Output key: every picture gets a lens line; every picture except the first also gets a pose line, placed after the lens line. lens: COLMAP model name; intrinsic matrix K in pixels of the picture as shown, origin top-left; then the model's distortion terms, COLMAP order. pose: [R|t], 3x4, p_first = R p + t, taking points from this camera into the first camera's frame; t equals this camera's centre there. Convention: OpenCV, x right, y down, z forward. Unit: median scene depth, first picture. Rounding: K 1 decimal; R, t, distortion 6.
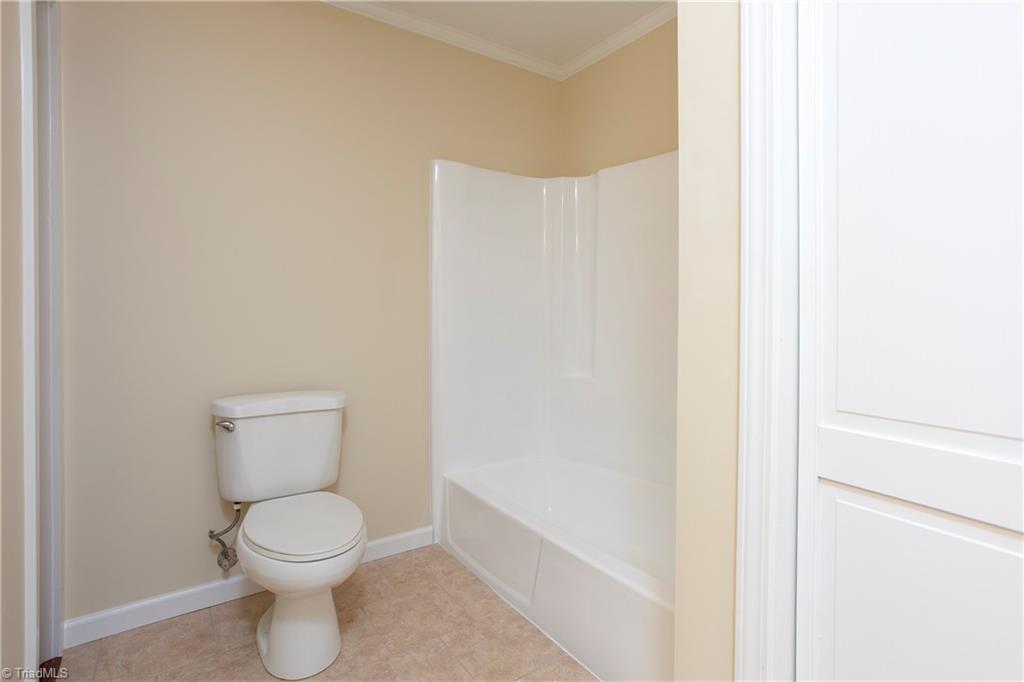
lens RADIAL K [[503.0, 0, 512.3], [0, 503.0, 336.7], [0, 0, 1]] dist [-0.001017, -0.000484]
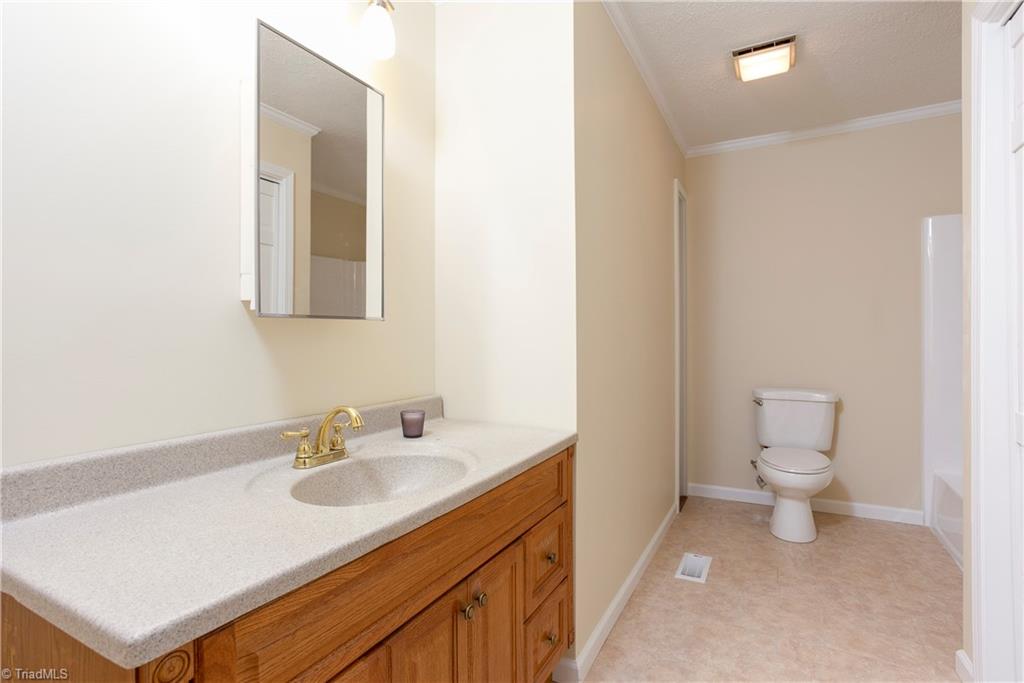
lens RADIAL K [[502.7, 0, 511.8], [0, 502.7, 337.0], [0, 0, 1]] dist [-0.052701, 0.033645]
pose [[0.466046, 0.001421, -0.884759, 0.603717], [-0.016522, 0.999838, -0.007097, -0.034127], [0.884606, 0.017926, 0.465994, -0.637719]]
